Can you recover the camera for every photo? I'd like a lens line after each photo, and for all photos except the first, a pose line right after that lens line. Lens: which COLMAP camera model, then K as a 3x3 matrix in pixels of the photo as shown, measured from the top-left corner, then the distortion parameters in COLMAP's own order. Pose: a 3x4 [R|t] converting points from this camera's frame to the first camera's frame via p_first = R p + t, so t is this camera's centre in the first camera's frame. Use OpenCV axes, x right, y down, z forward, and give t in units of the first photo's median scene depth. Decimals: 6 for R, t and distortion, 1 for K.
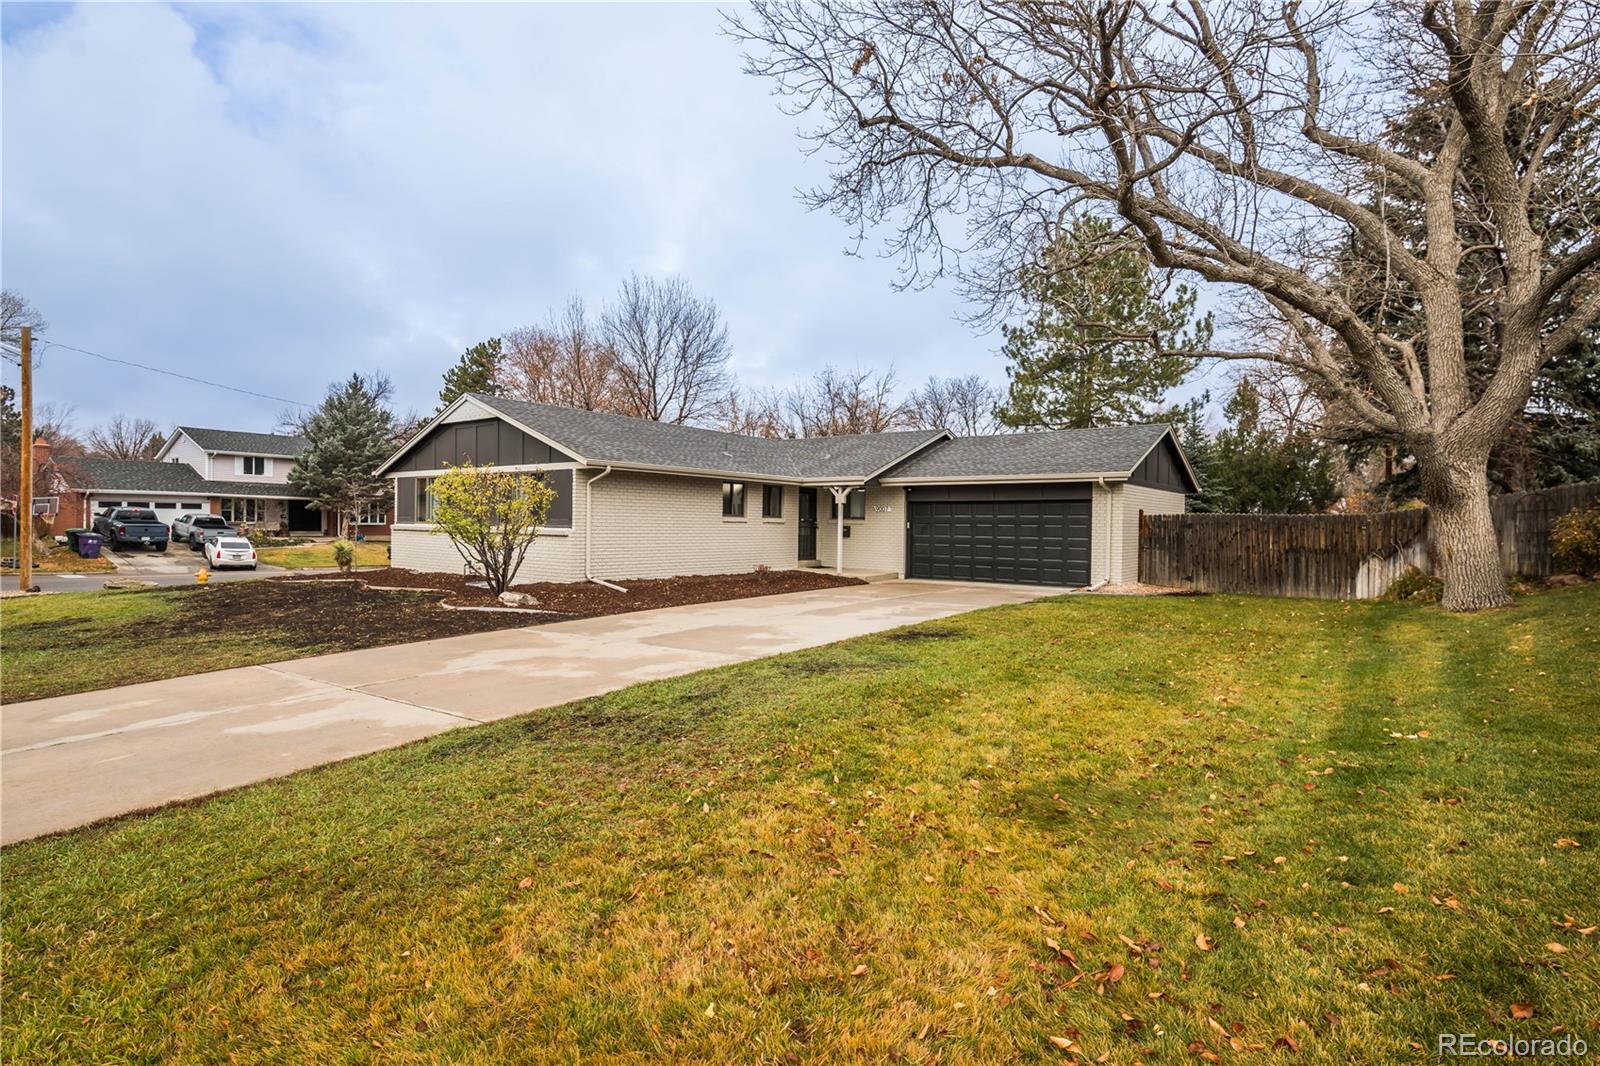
lens RADIAL K [[788.6, 0, 793.5], [0, 788.6, 527.2], [0, 0, 1]] dist [0.001237, -0.006227]
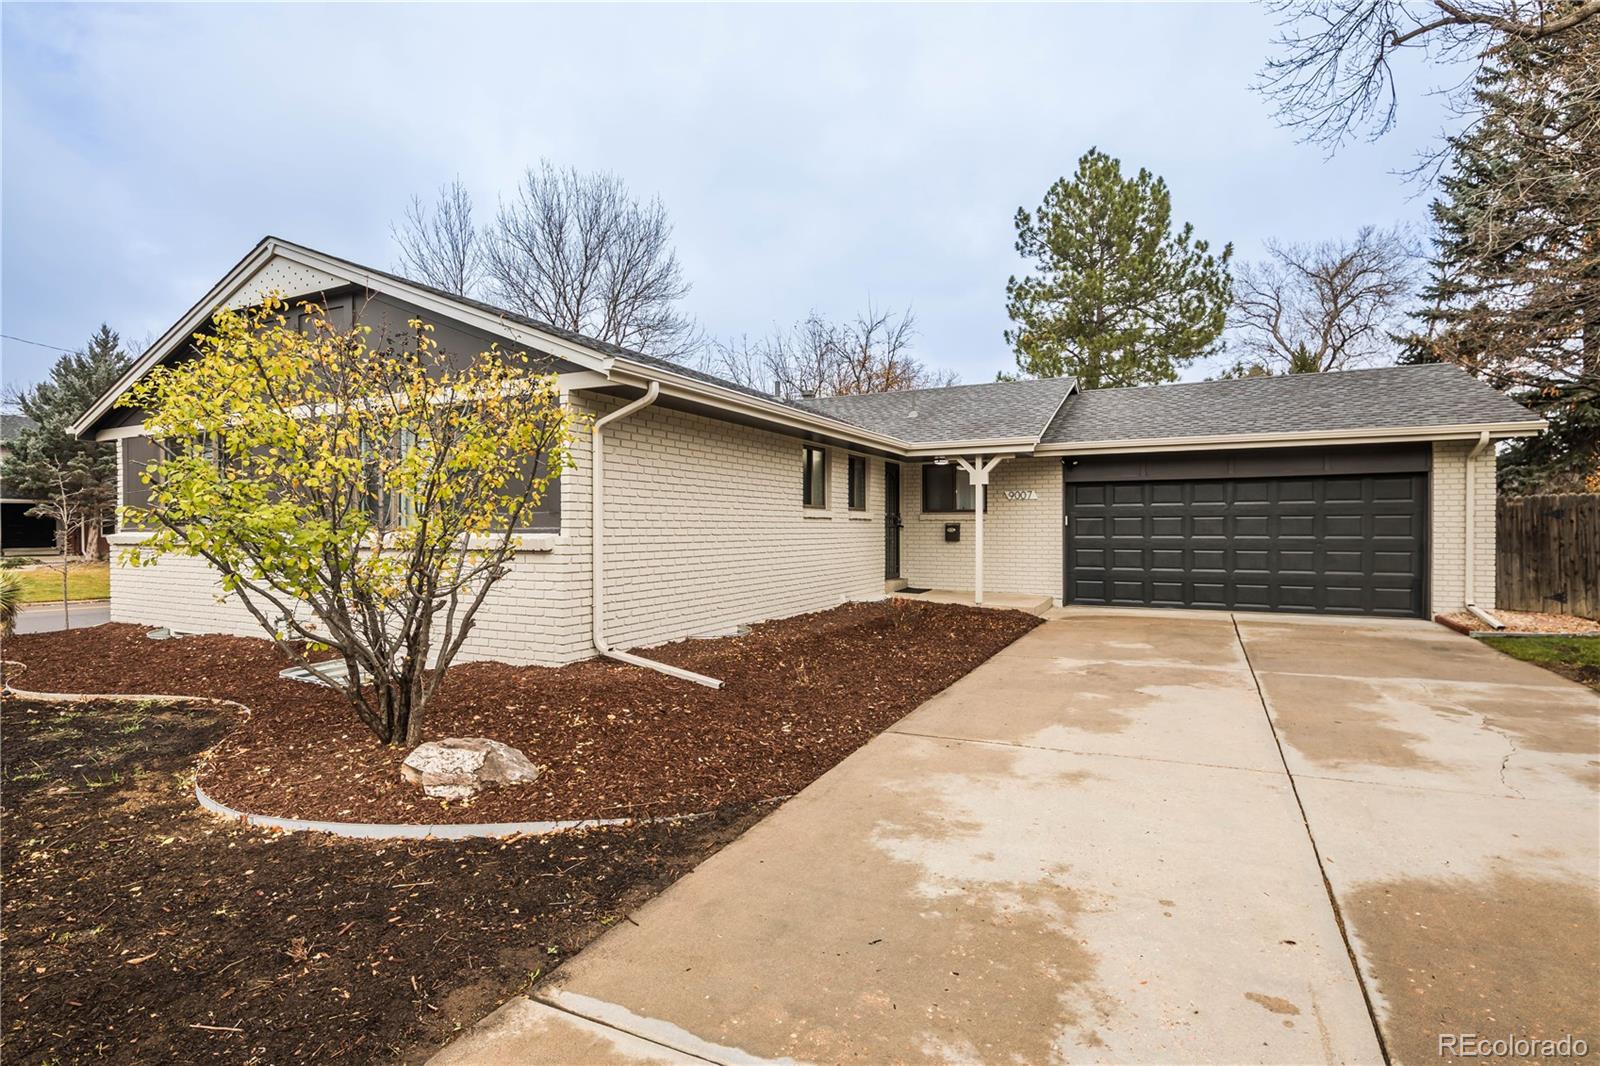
lens RADIAL K [[788.6, 0, 810.6], [0, 788.6, 536.7], [0, 0, 1]] dist [0.001237, -0.006227]
pose [[0.980309, -0.018094, 0.196641, -0.175955], [0.016662, 0.999821, 0.008937, 0.001030], [-0.196767, -0.005484, 0.980435, 0.426972]]
